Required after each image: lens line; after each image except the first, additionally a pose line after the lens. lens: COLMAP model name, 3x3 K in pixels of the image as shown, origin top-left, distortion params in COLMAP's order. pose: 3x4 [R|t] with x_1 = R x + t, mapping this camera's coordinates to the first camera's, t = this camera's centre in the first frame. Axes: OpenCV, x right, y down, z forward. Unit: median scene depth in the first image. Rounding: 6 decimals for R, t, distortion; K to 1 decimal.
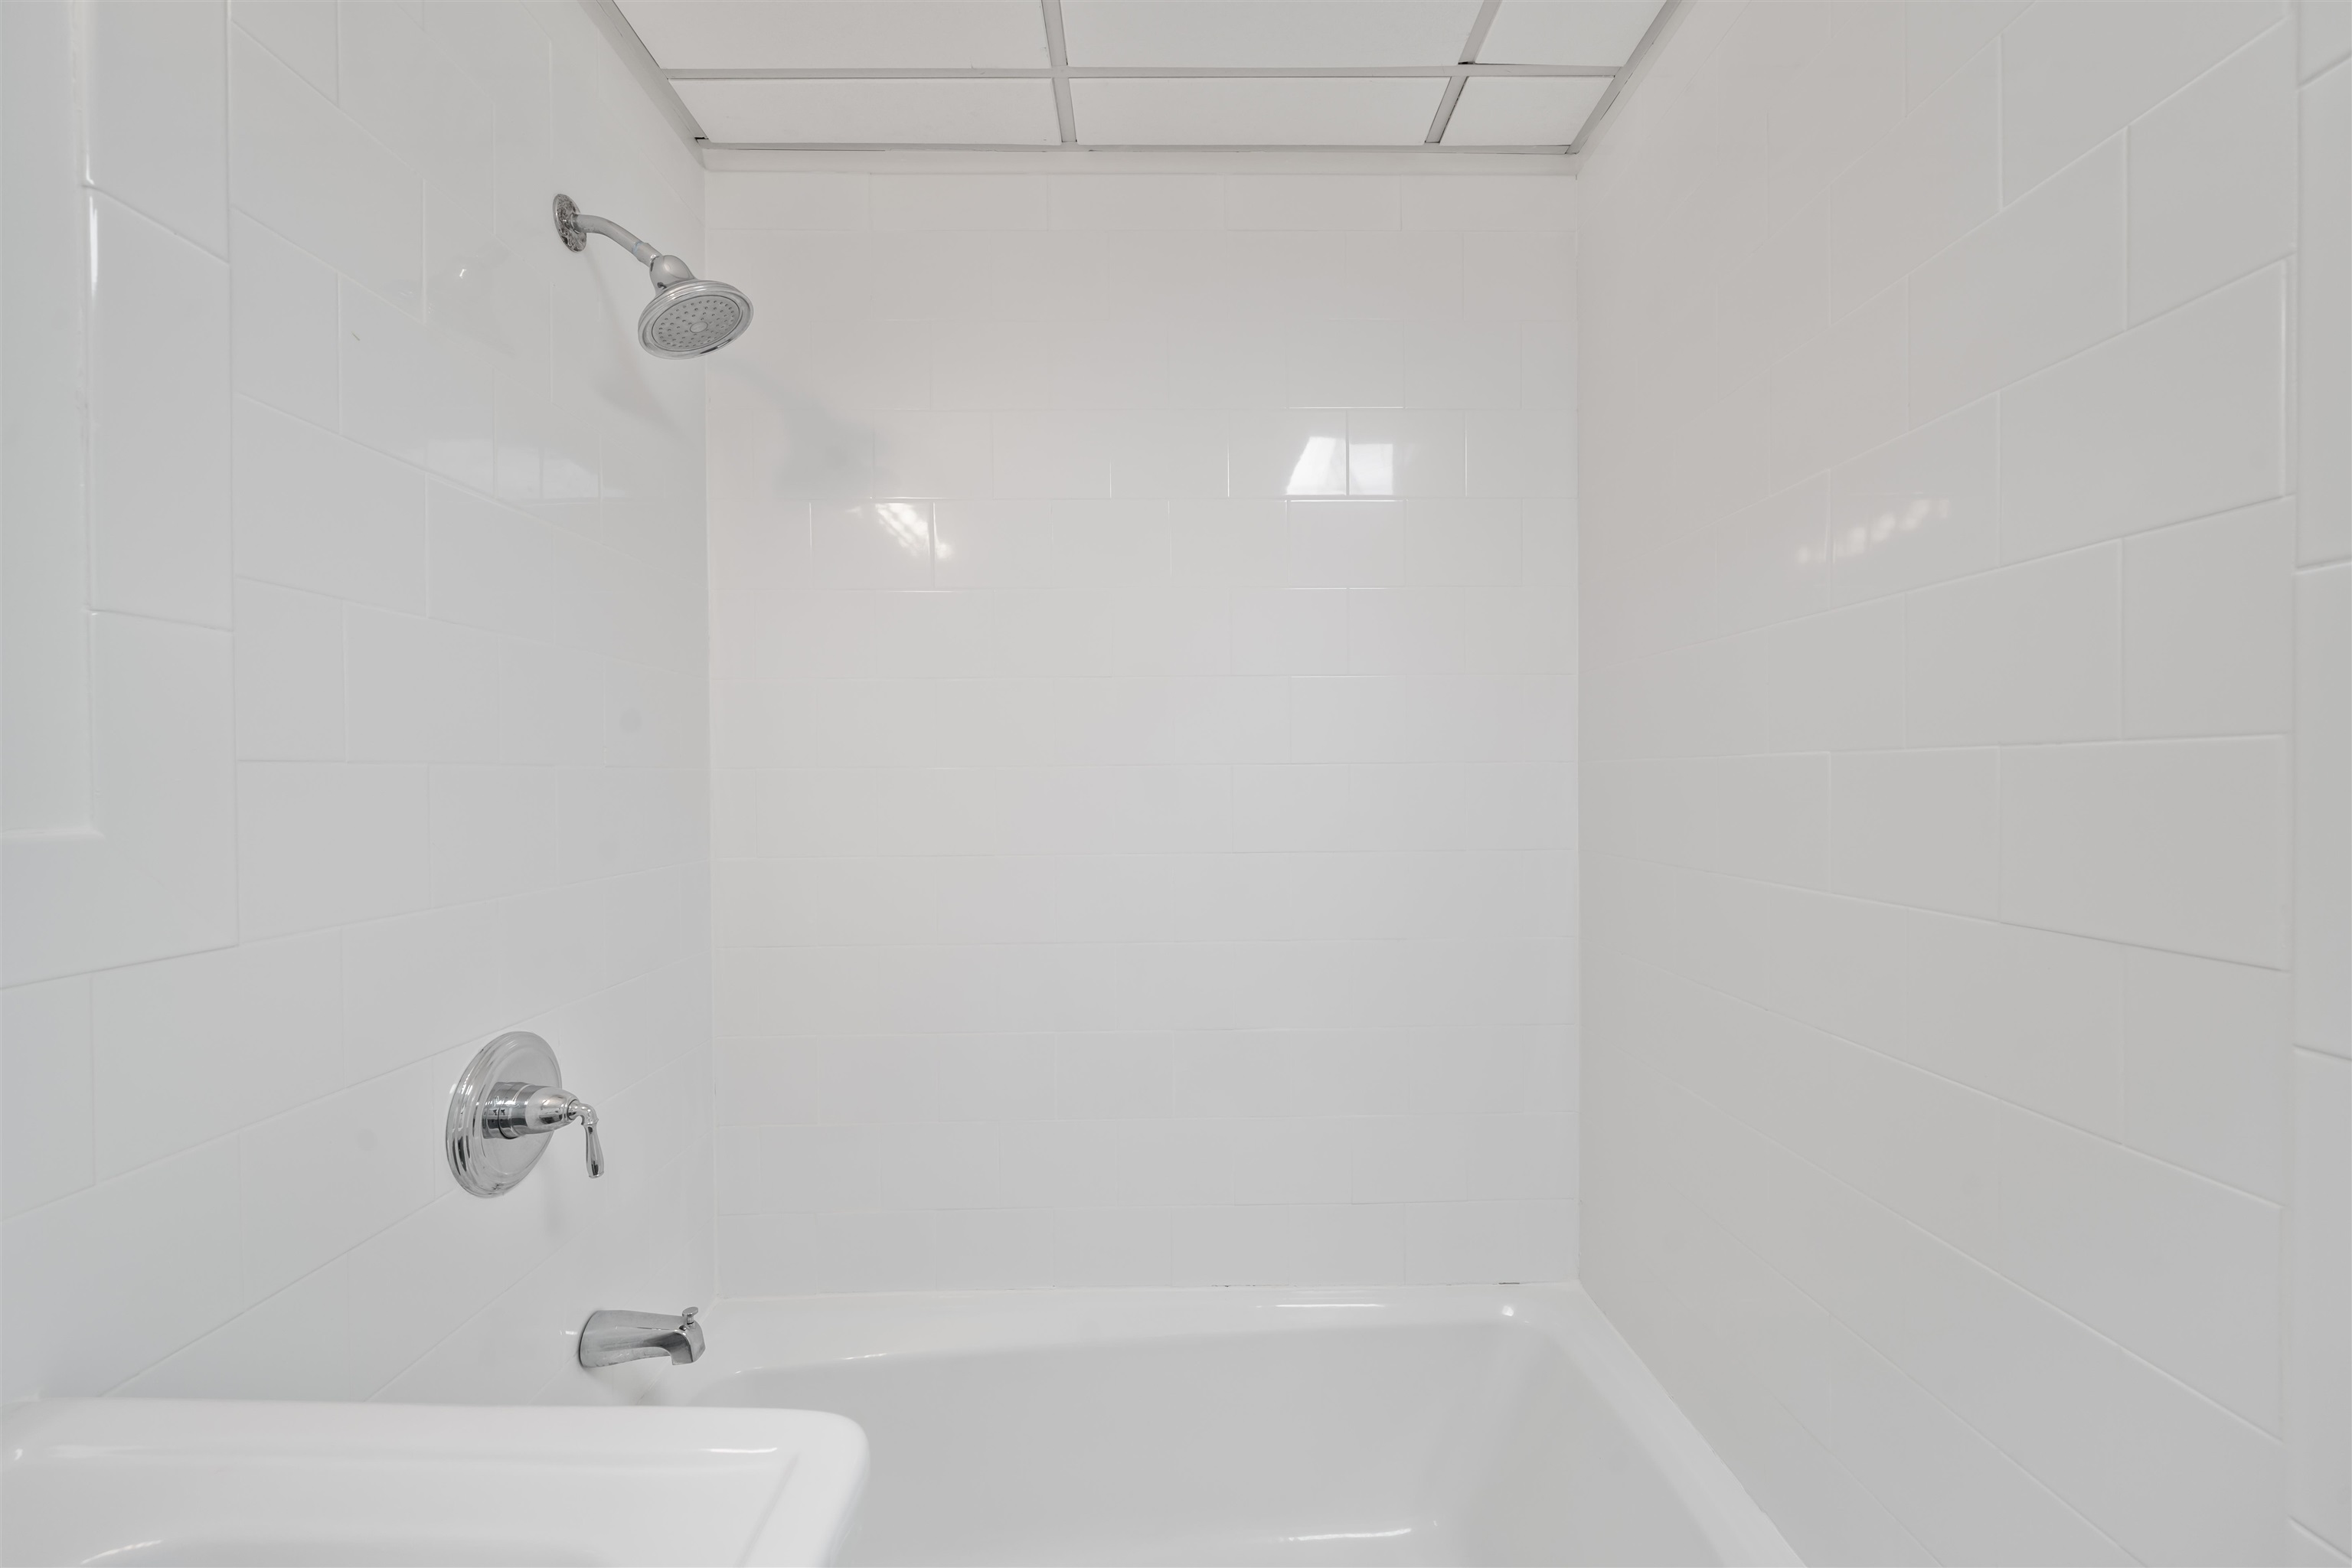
lens RADIAL K [[969.0, 0, 1178.5], [0, 969.0, 830.2], [0, 0, 1]] dist [-0.034949, 0.000052]
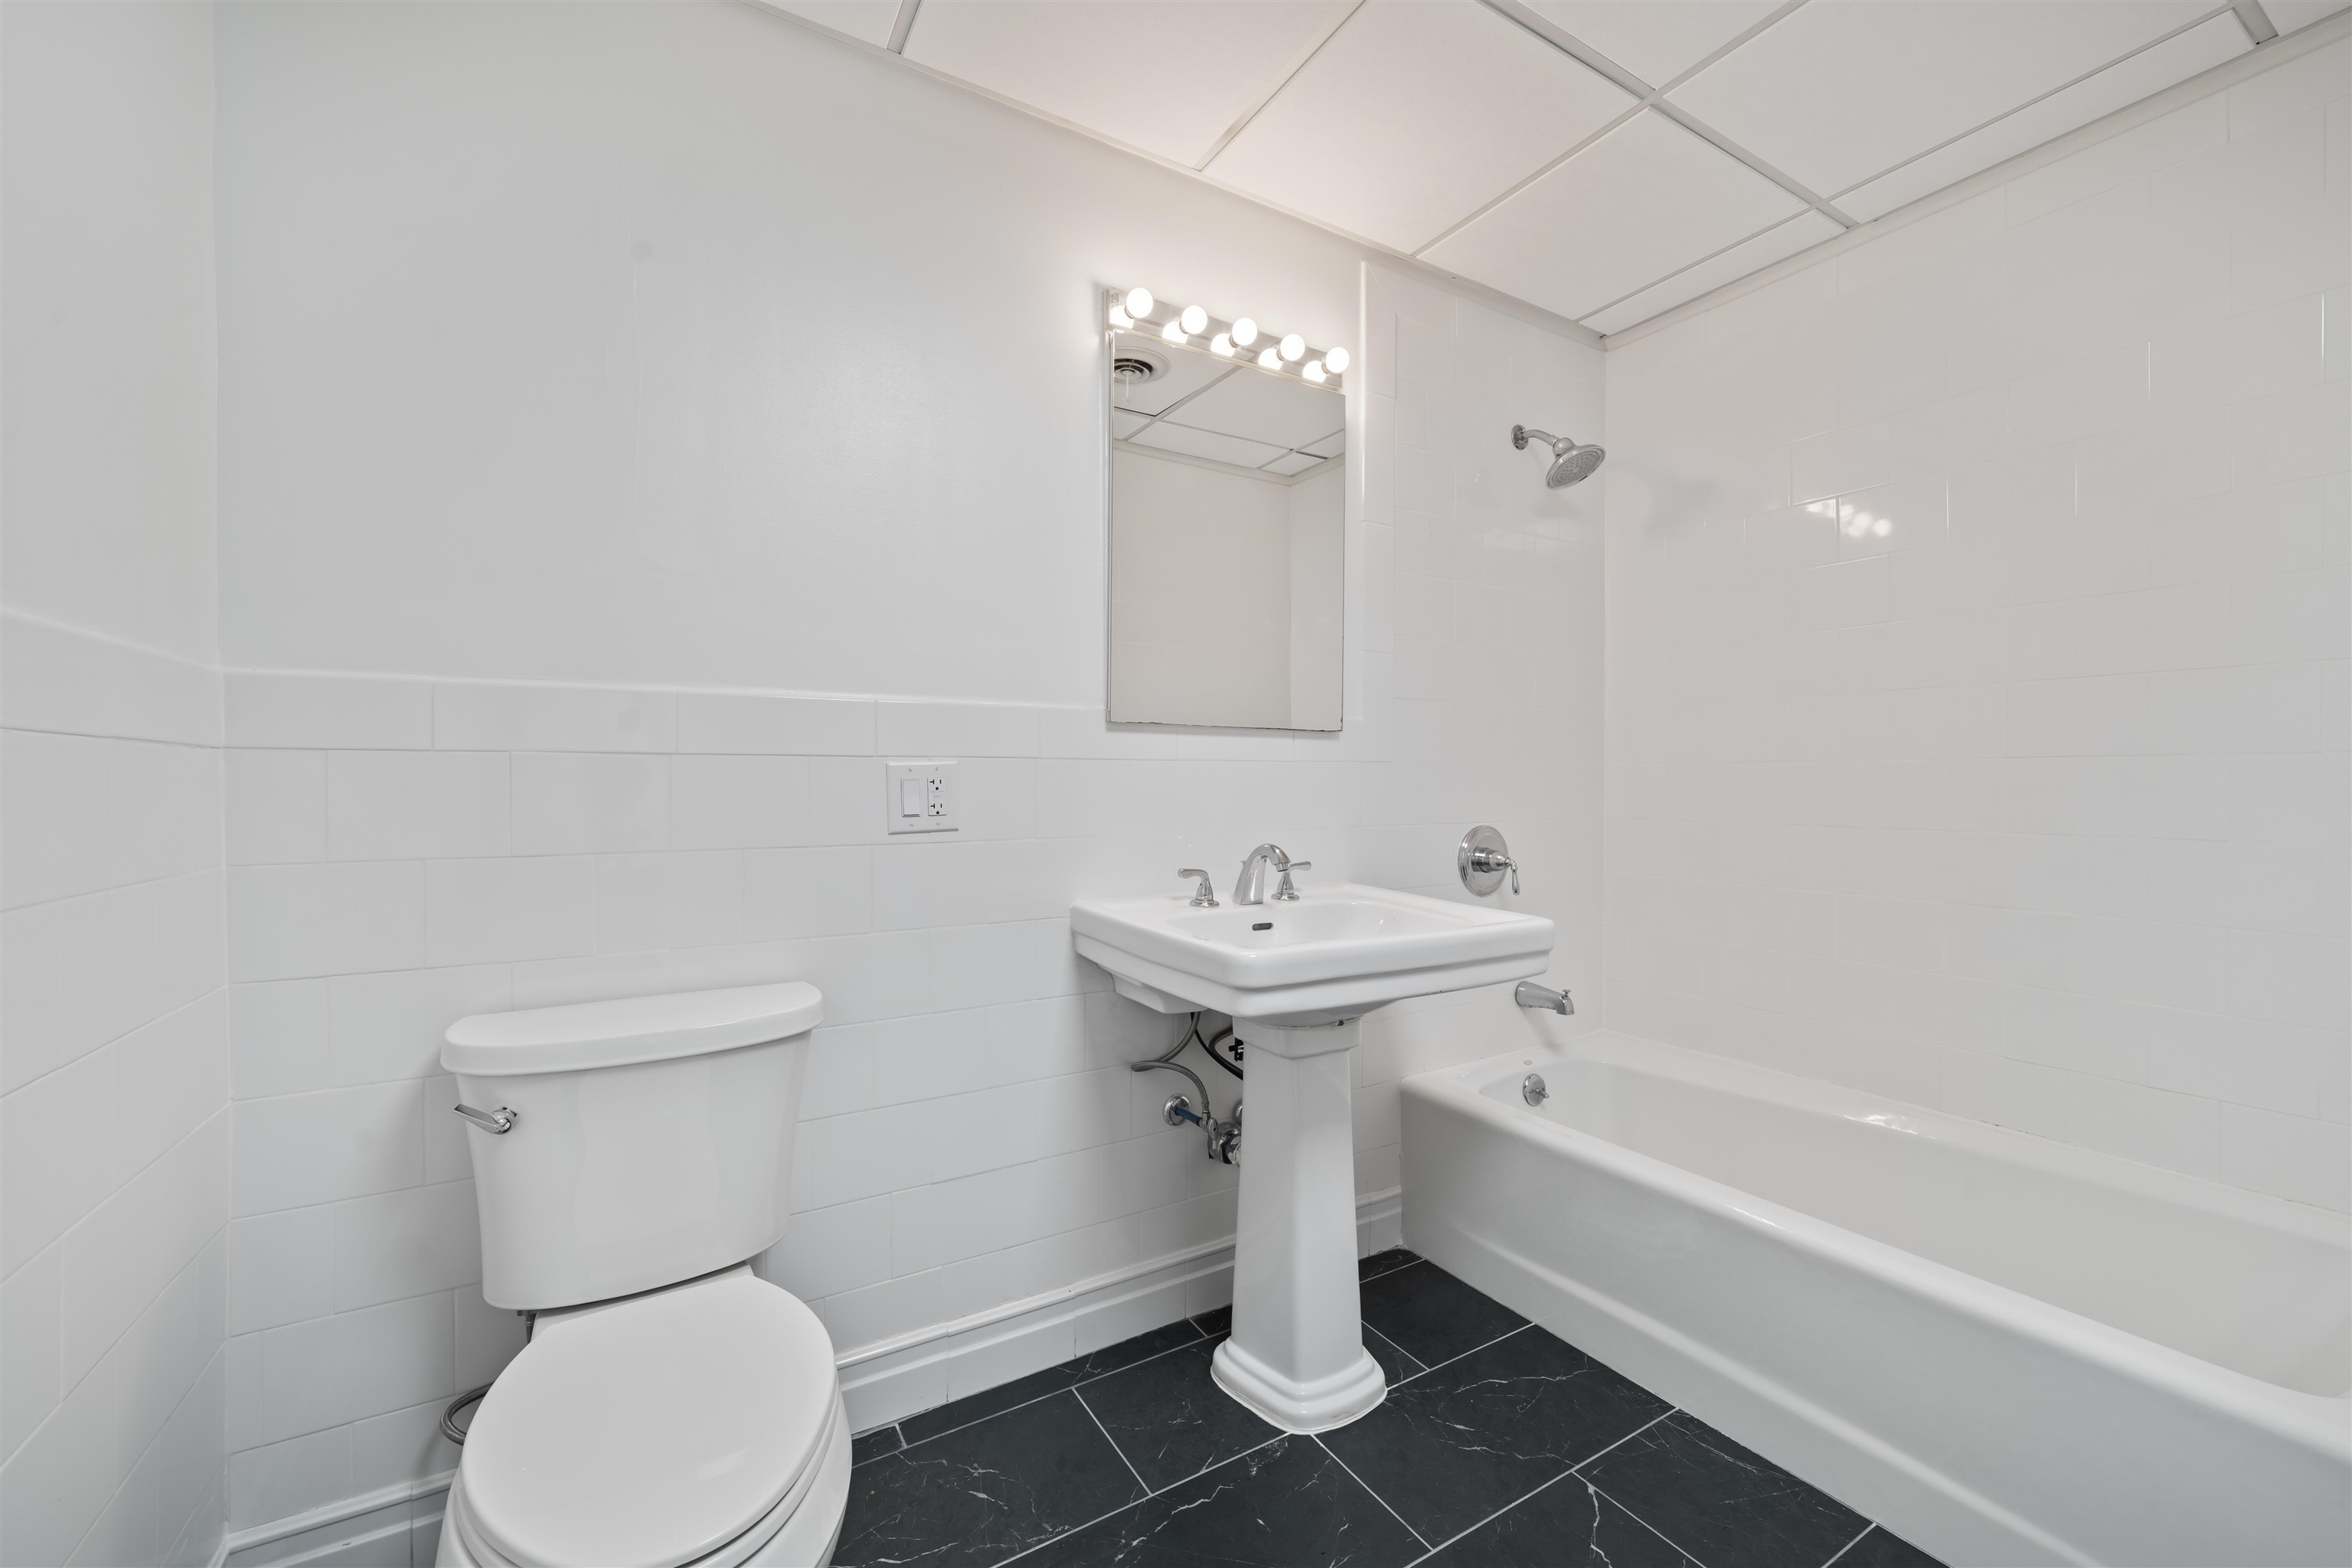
lens RADIAL K [[936.4, 0, 1176.0], [0, 936.4, 784.0], [0, 0, 1]] dist [-0.000946, 0.000135]
pose [[0.506567, 0.000053, -0.862200, 0.723701], [-0.025170, 0.999575, -0.014726, 0.153909], [0.861833, 0.029161, 0.506353, -0.645130]]
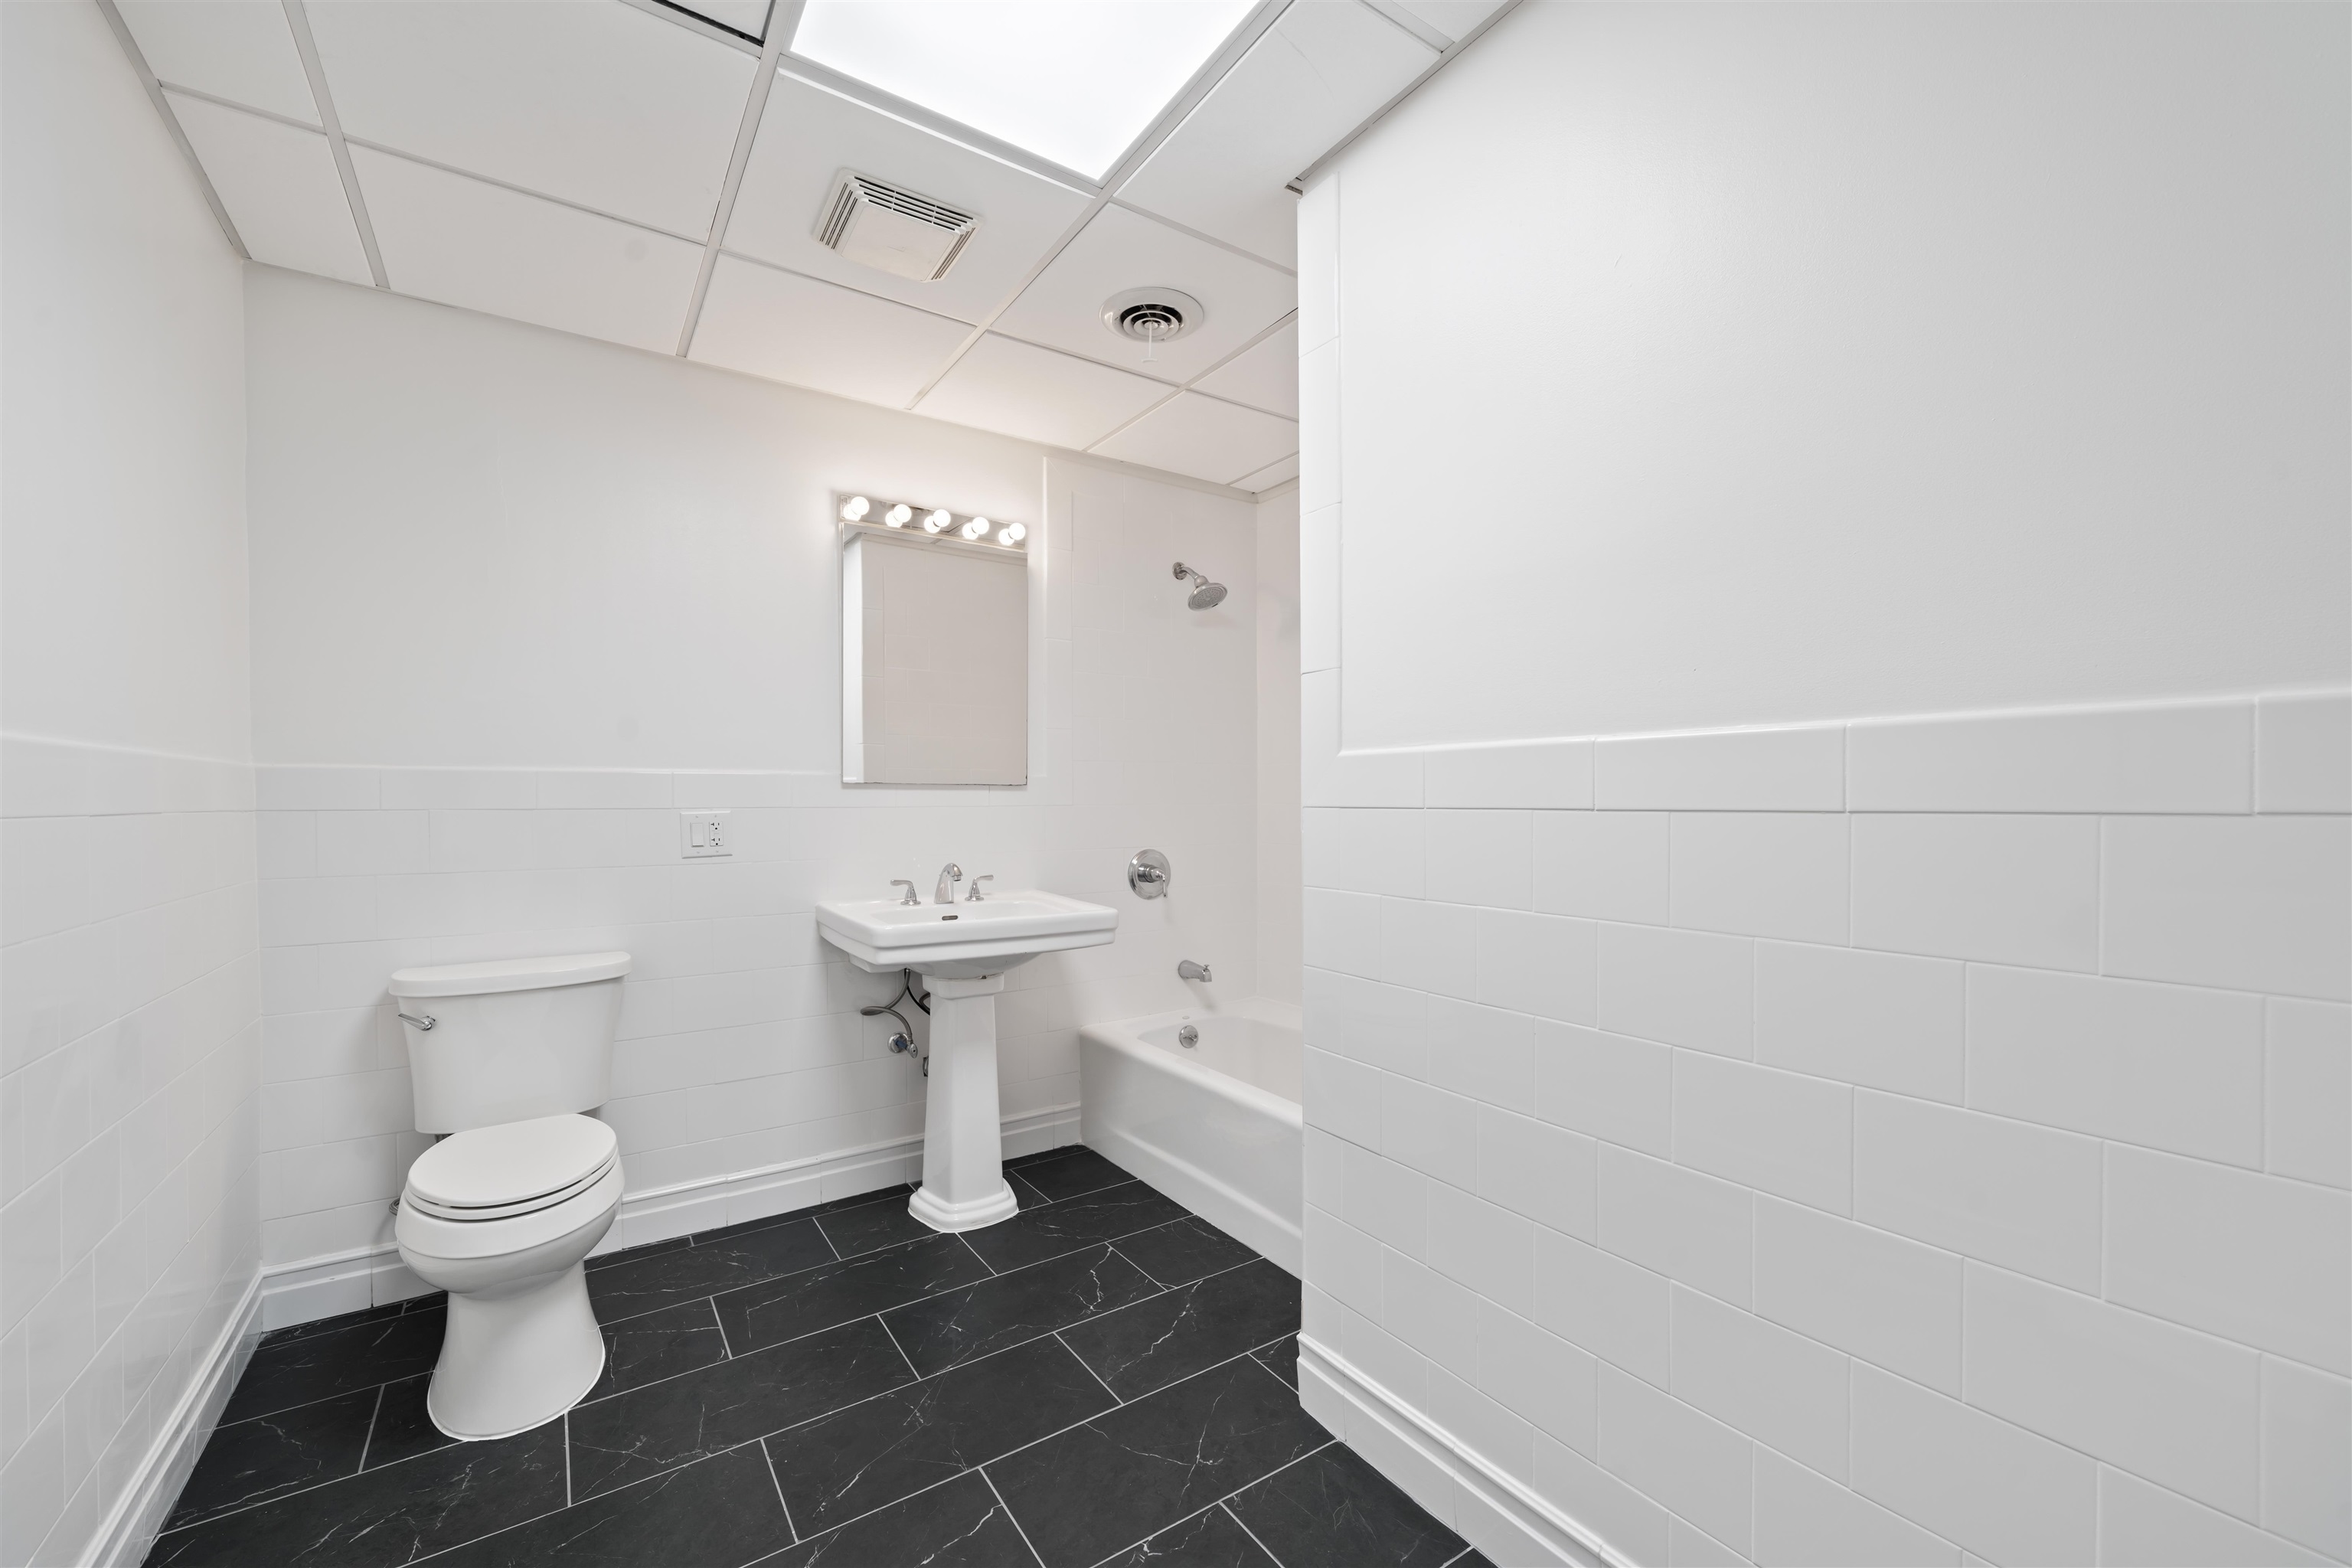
lens RADIAL K [[941.0, 0, 1178.4], [0, 941.0, 810.6], [0, 0, 1]] dist [0.000121, -0.000177]
pose [[0.553189, 0.002966, -0.833050, 1.717545], [-0.020997, 0.999726, -0.010383, 0.108892], [0.832791, 0.023235, 0.553100, -0.561655]]
